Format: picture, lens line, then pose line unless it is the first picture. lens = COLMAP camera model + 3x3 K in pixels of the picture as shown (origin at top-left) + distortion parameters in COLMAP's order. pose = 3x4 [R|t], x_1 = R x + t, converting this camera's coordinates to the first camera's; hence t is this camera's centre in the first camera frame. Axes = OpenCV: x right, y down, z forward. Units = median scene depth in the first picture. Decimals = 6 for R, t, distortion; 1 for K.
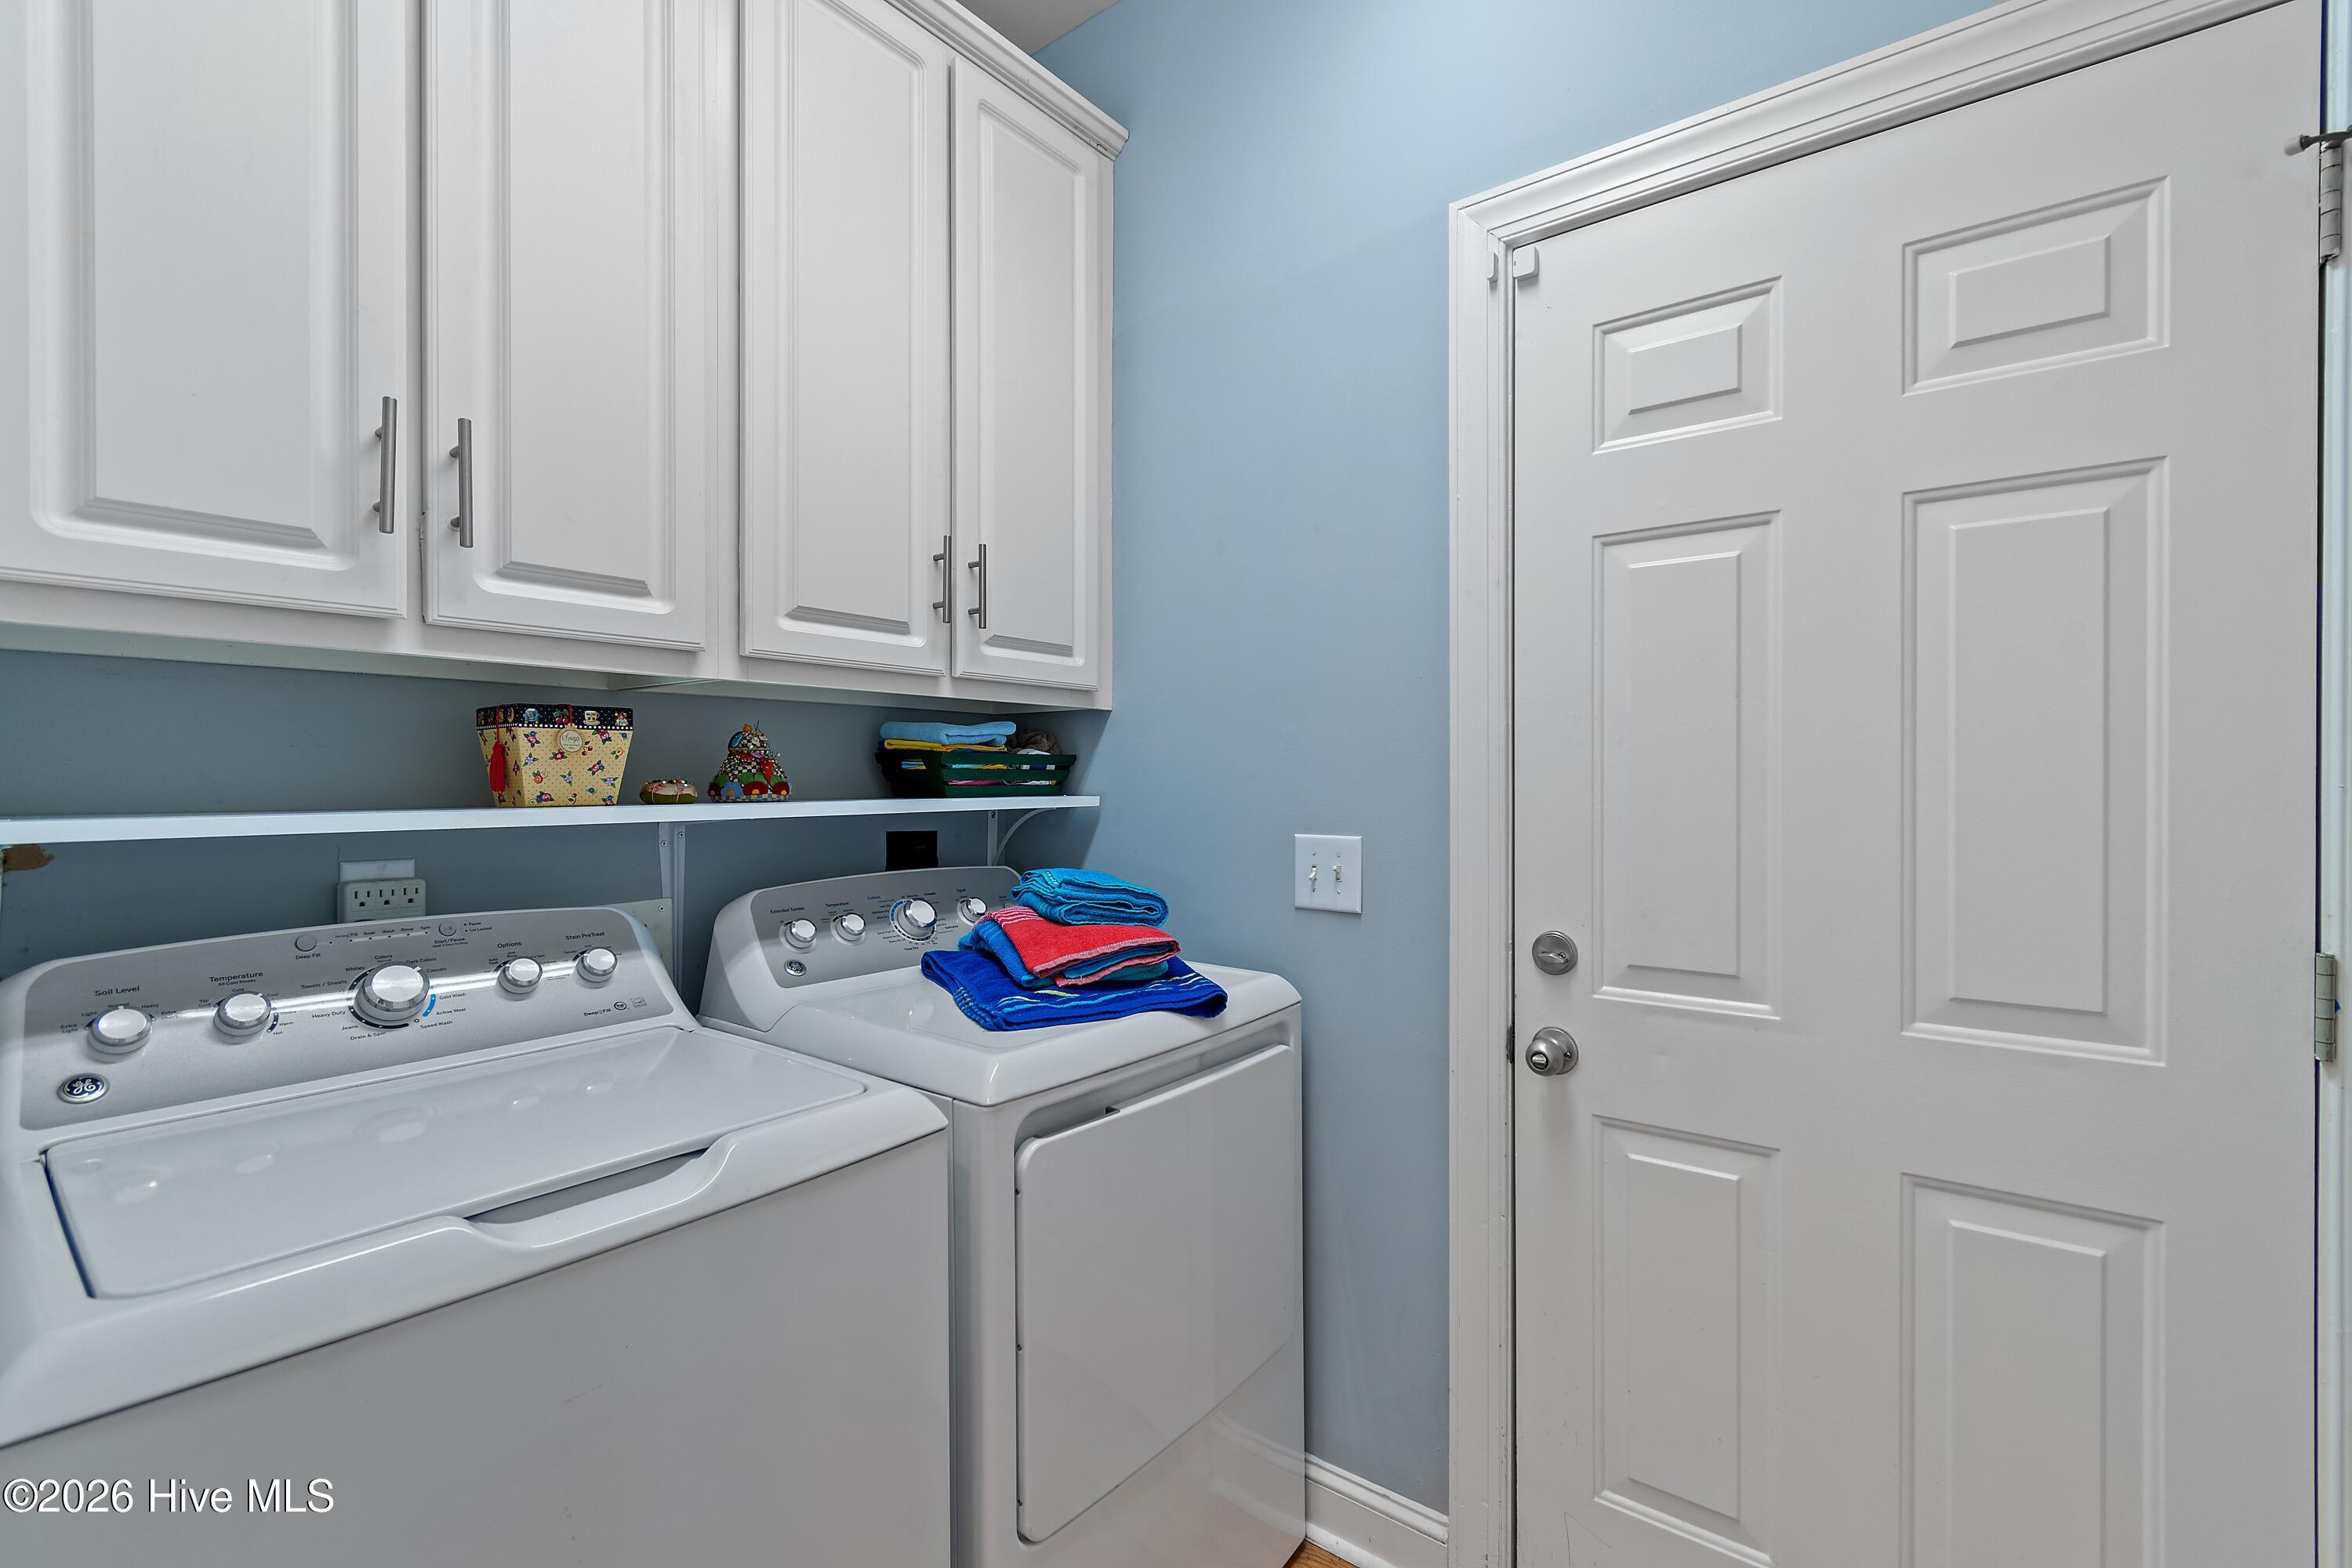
lens RADIAL K [[1033.5, 0, 1170.0], [0, 1033.5, 786.2], [0, 0, 1]] dist [0.003400, -0.000793]
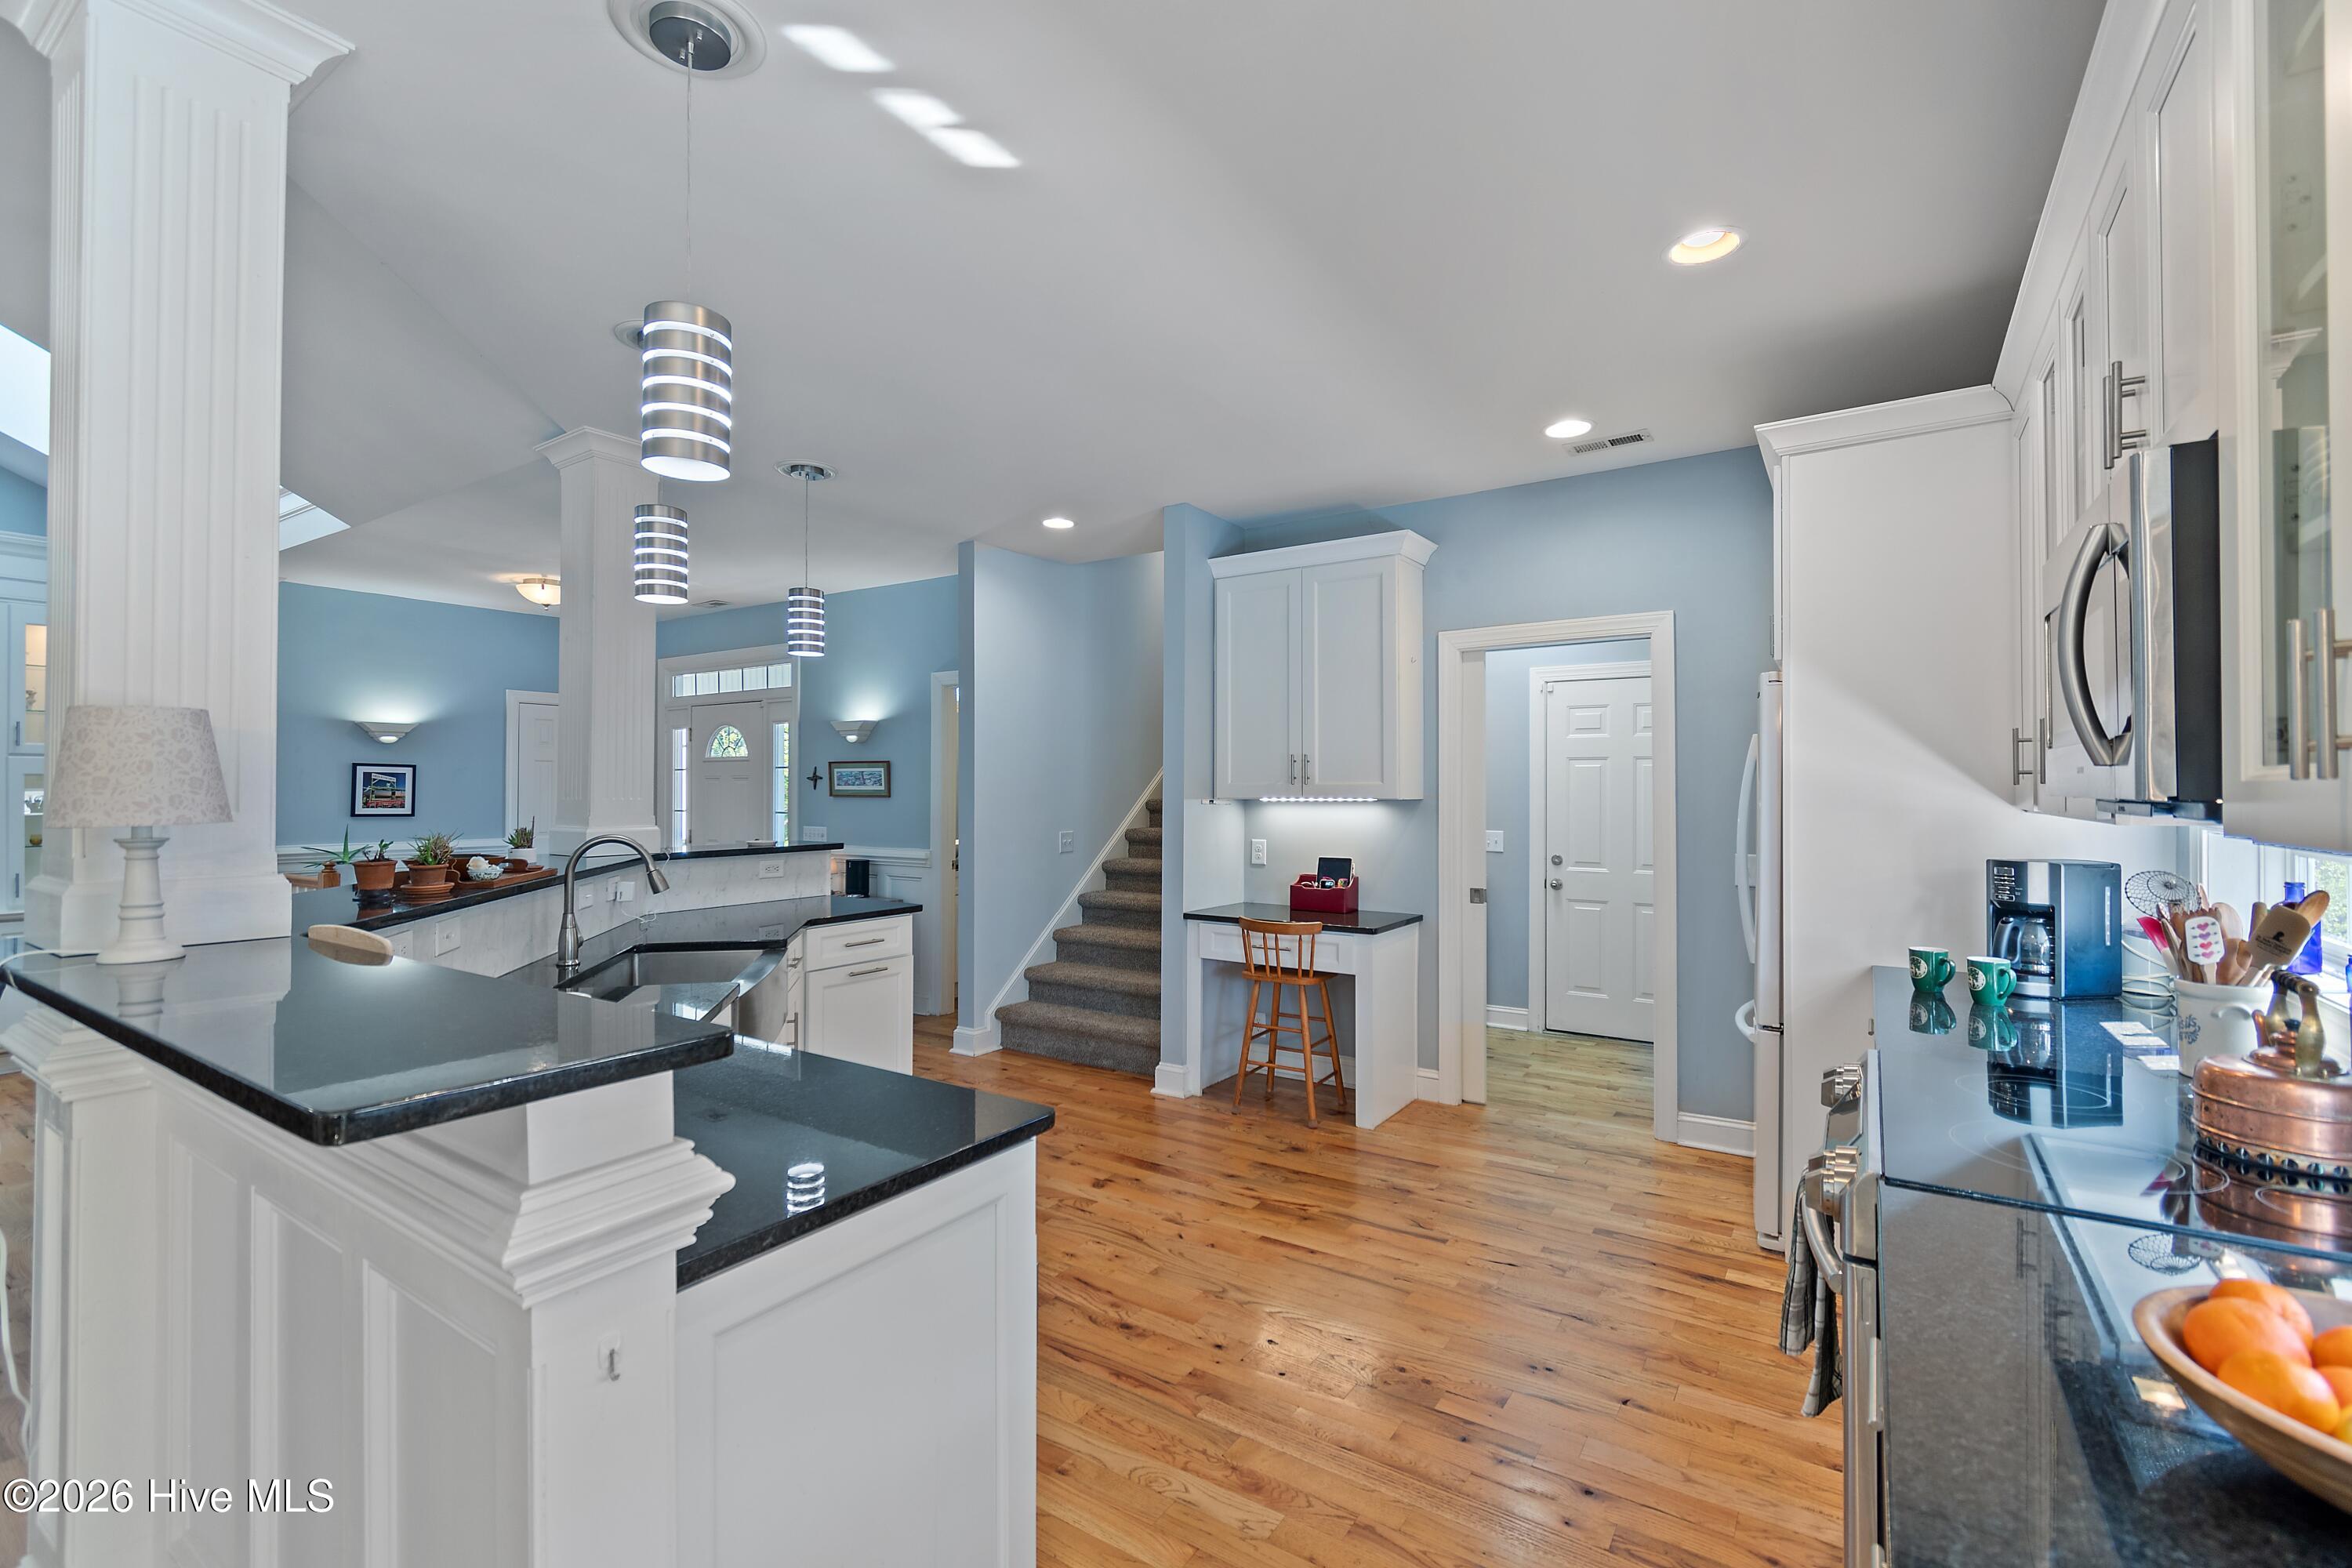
lens RADIAL K [[1033.5, 0, 1170.0], [0, 1033.5, 786.2], [0, 0, 1]] dist [0.003400, -0.000793]
pose [[0.997558, 0.006089, 0.069577, -1.497947], [-0.005490, 0.999946, -0.008793, -0.087066], [-0.069626, 0.008390, 0.997538, -3.090093]]
